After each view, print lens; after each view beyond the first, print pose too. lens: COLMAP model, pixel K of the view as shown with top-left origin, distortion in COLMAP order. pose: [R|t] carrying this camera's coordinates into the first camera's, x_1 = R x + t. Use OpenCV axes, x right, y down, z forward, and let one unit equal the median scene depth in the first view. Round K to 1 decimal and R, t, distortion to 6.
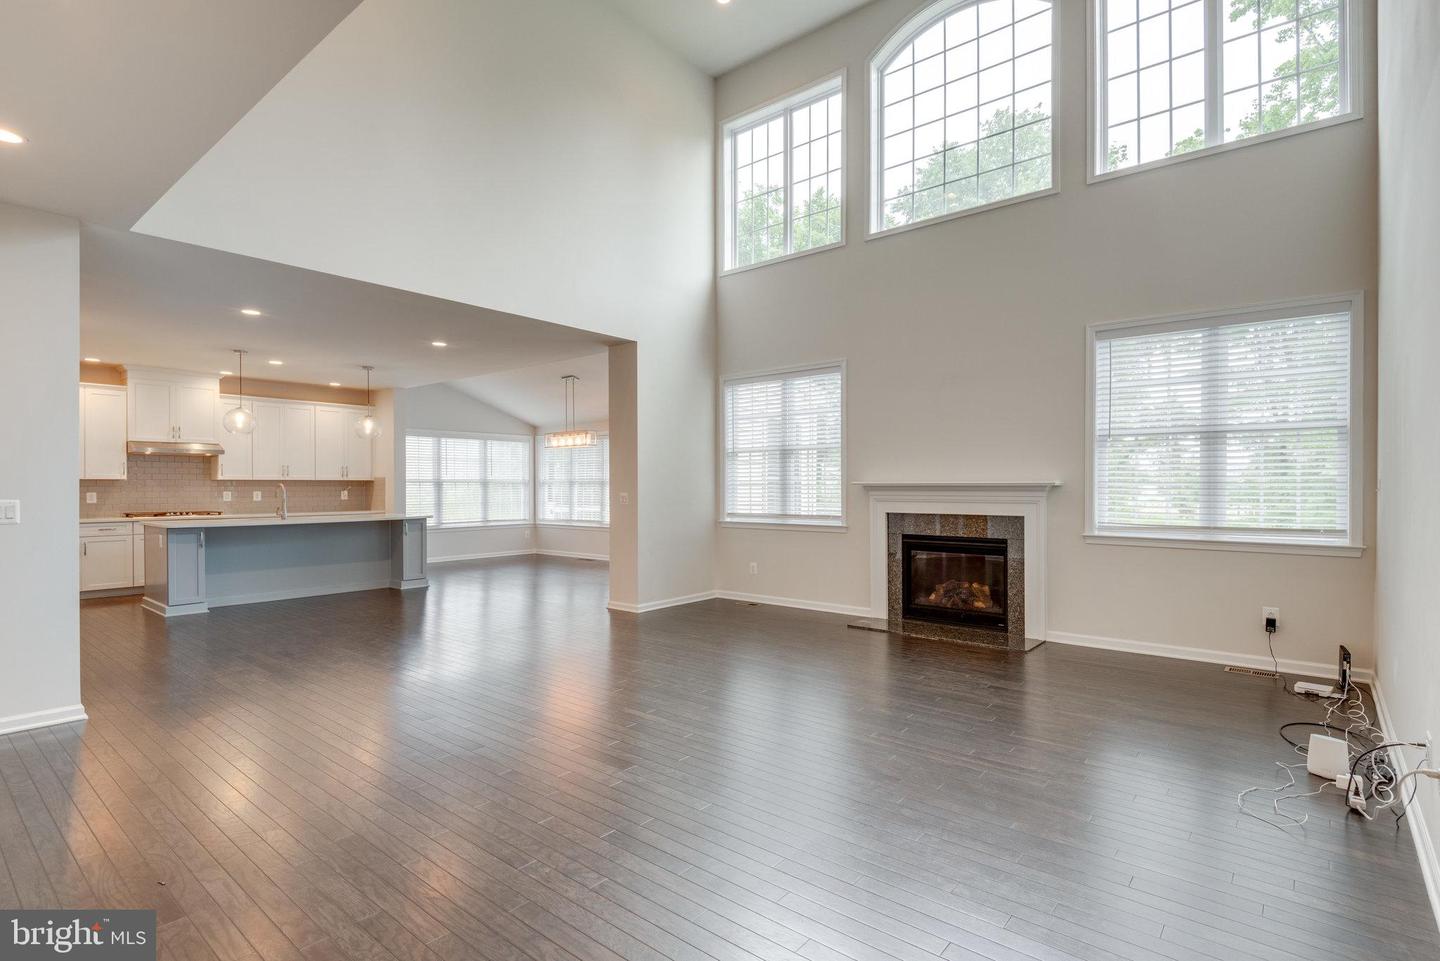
lens RADIAL K [[707.2, 0, 716.4], [0, 707.2, 490.6], [0, 0, 1]] dist [0.007780, -0.005132]
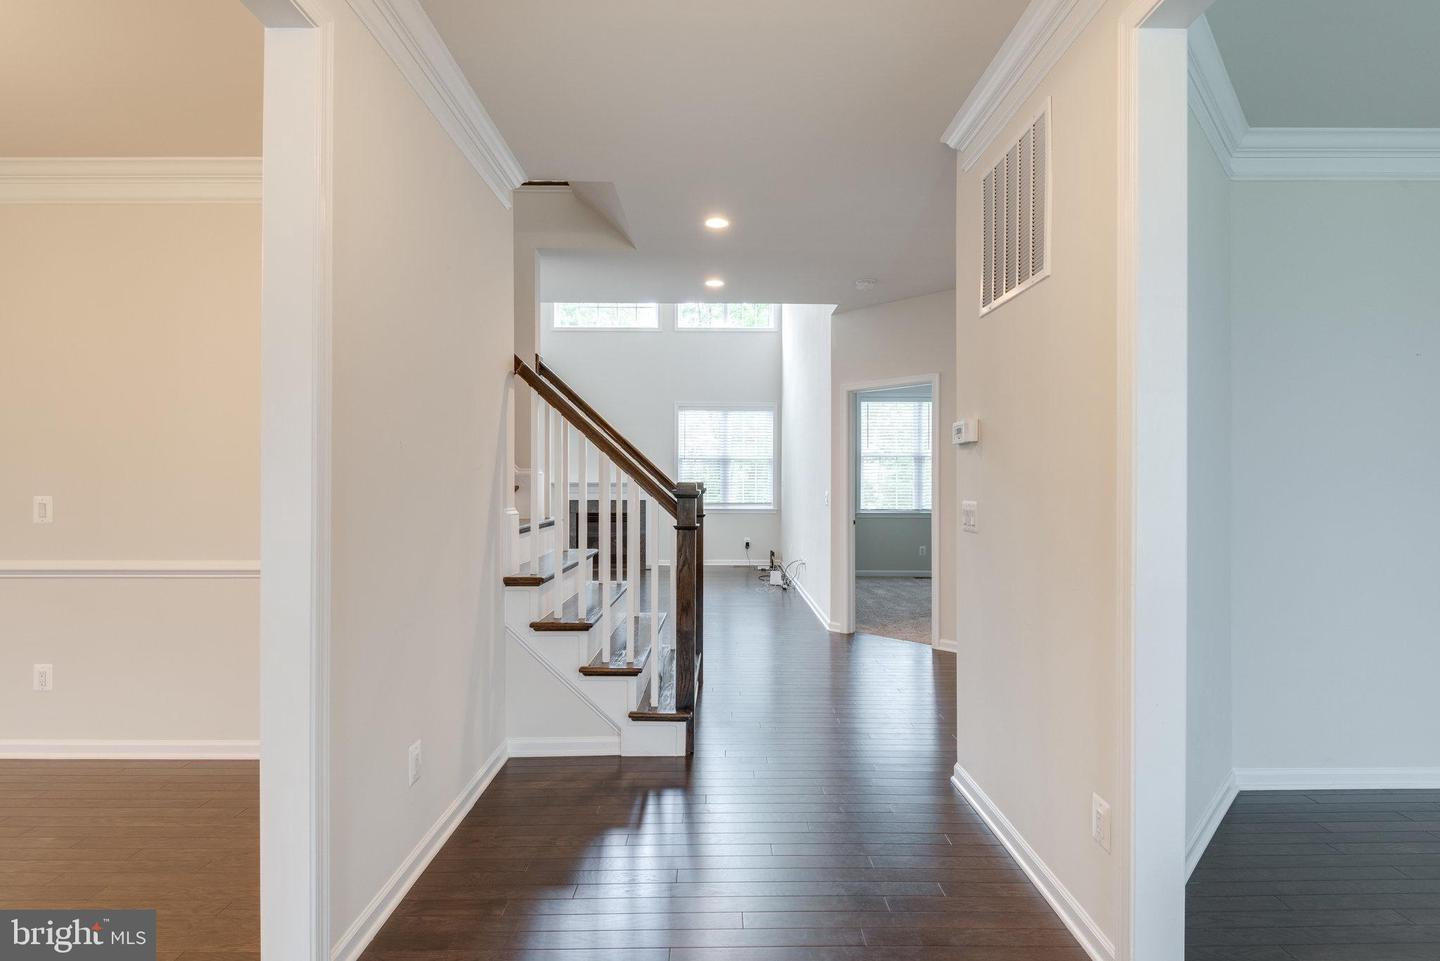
lens RADIAL K [[707.2, 0, 718.9], [0, 707.2, 475.1], [0, 0, 1]] dist [0.007780, -0.005132]
pose [[0.770820, 0.002292, 0.637049, -0.761948], [0.002880, 0.999971, -0.007082, -0.019986], [-0.637046, 0.007294, 0.770791, -0.716005]]
